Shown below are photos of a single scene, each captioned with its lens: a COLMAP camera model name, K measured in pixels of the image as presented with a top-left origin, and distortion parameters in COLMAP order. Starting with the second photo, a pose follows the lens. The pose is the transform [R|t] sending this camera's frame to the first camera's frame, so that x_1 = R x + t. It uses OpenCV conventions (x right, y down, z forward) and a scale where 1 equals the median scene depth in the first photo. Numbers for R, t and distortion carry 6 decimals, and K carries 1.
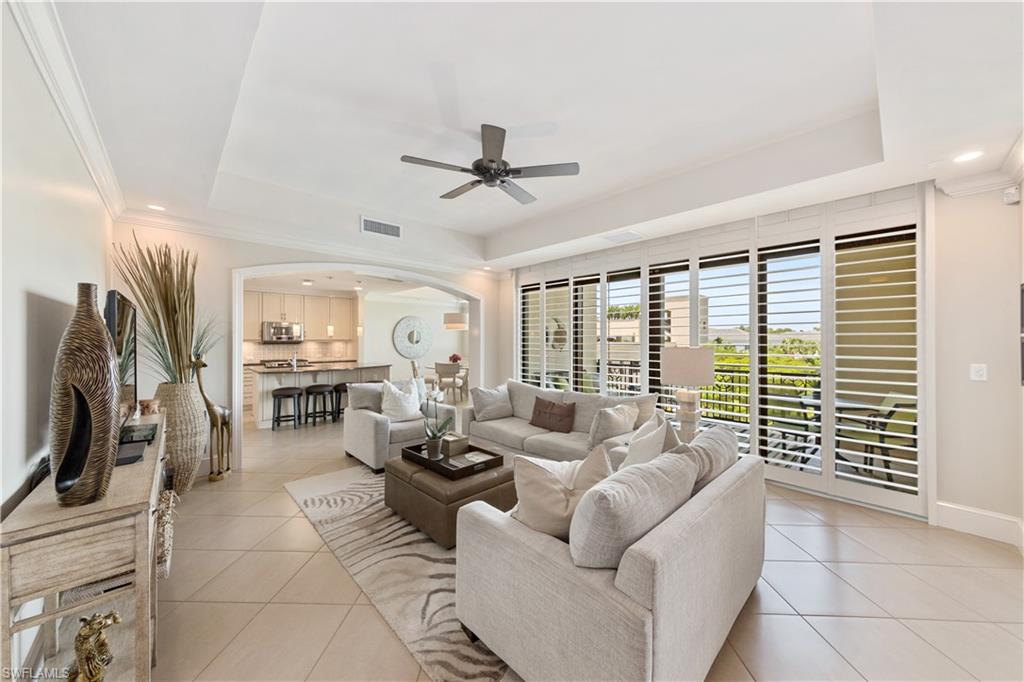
lens RADIAL K [[361.4, 0, 514.7], [0, 361.4, 341.2], [0, 0, 1]] dist [-0.004807, 0.001773]
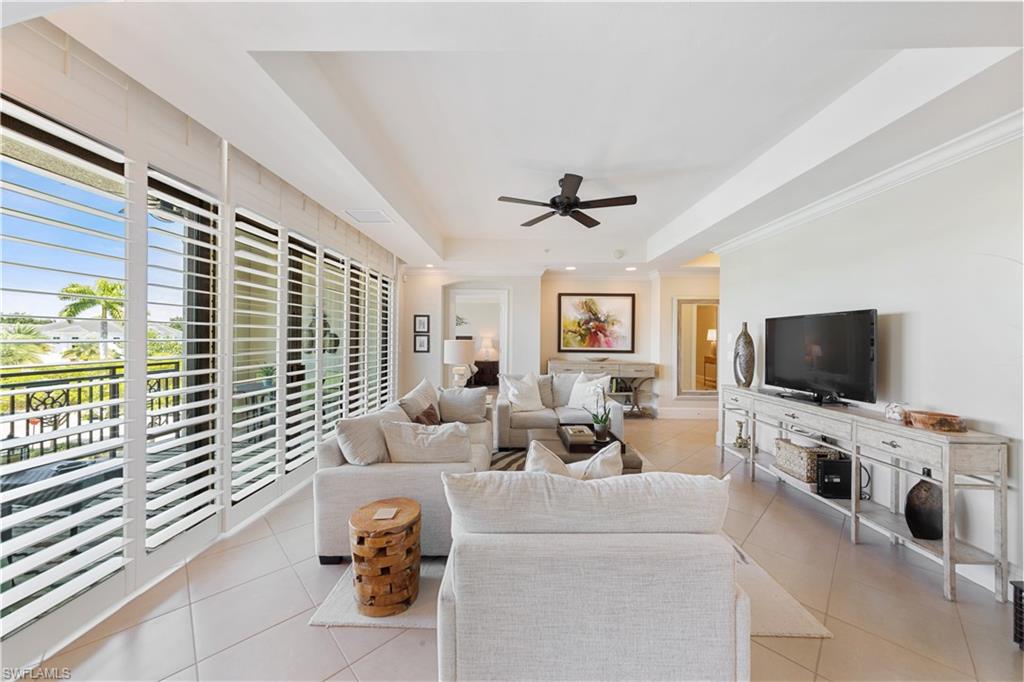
lens RADIAL K [[361.4, 0, 515.8], [0, 361.4, 338.2], [0, 0, 1]] dist [-0.004807, 0.001773]
pose [[-0.723196, -0.008992, 0.690584, -0.813536], [-0.009511, 0.999950, 0.003061, -0.000653], [-0.690577, -0.004354, -0.723246, 2.011228]]
